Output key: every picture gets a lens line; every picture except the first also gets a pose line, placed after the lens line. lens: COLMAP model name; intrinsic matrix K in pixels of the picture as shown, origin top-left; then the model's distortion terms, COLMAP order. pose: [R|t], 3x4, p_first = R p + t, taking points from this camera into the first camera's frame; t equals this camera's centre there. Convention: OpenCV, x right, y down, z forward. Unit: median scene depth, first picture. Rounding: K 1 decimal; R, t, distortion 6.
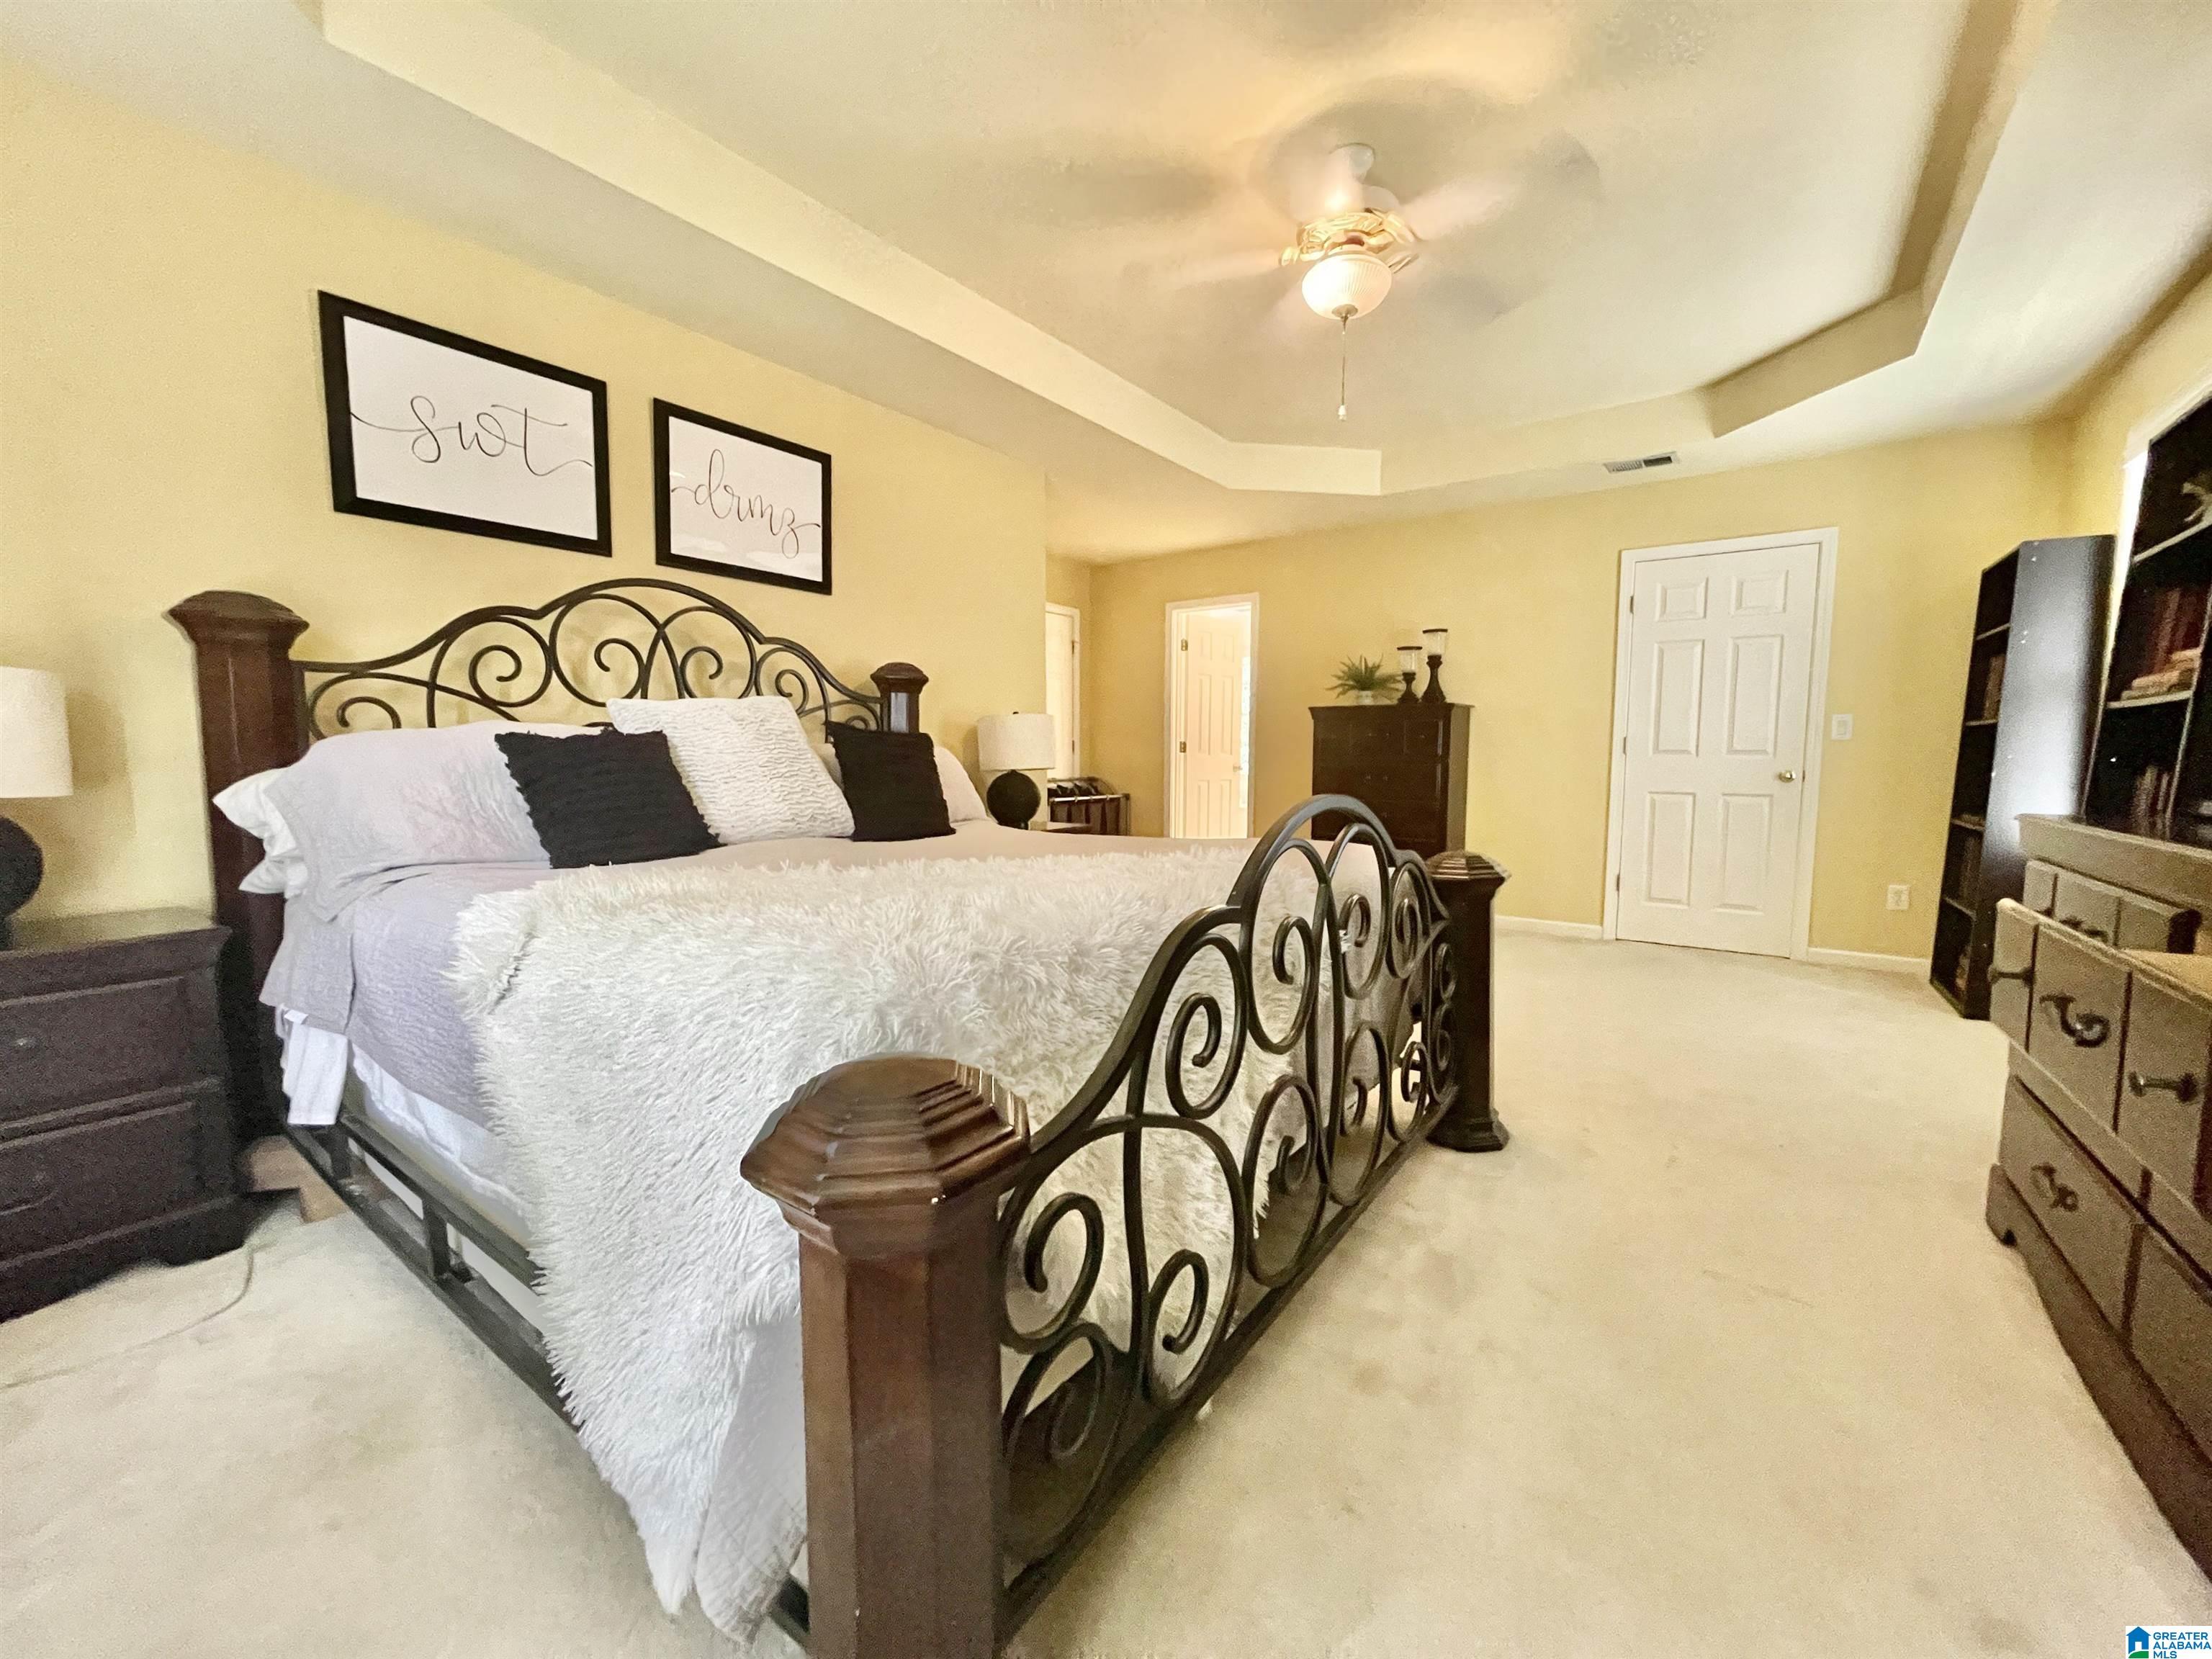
lens RADIAL K [[900.2, 0, 1106.0], [0, 900.2, 829.5], [0, 0, 1]] dist [0.001501, 0.000244]
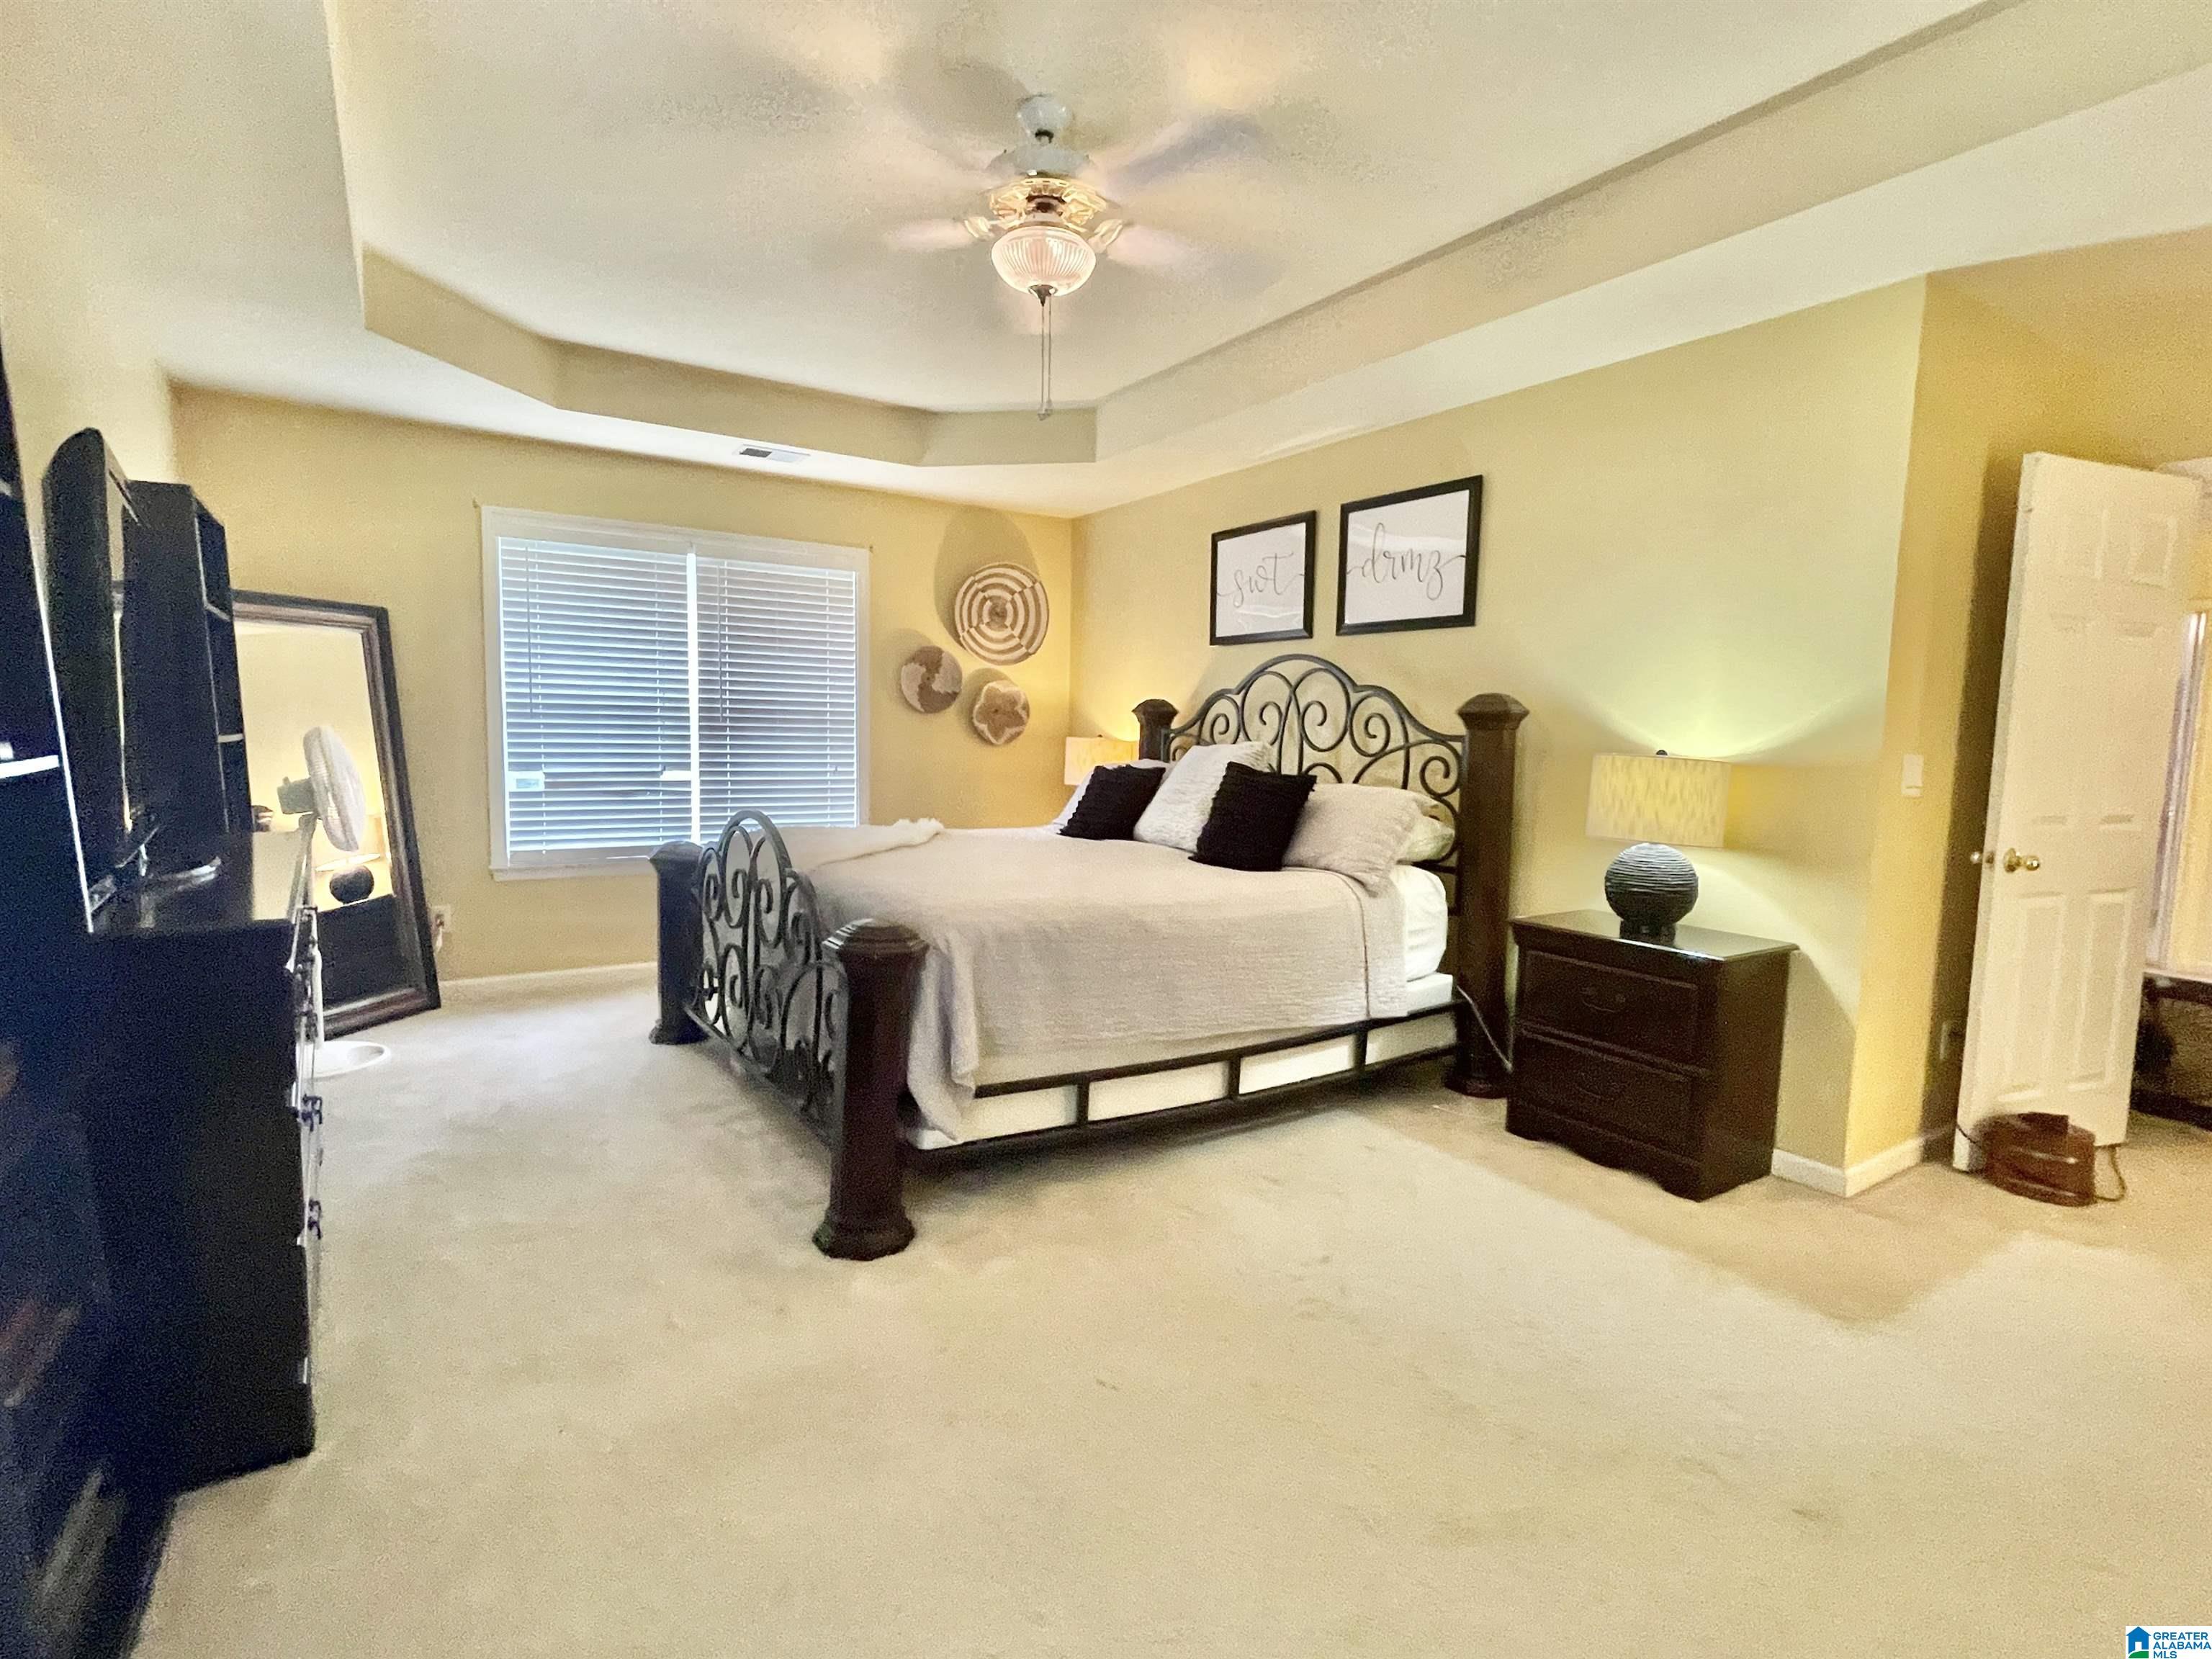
lens RADIAL K [[1050.1, 0, 1106.0], [0, 1050.1, 829.5], [0, 0, 1]] dist [-0.000947, -0.000050]
pose [[-0.344455, 0.078371, -0.935526, 1.006819], [-0.107666, 0.986637, 0.122294, -0.170826], [0.932609, 0.142849, -0.331414, 1.221576]]
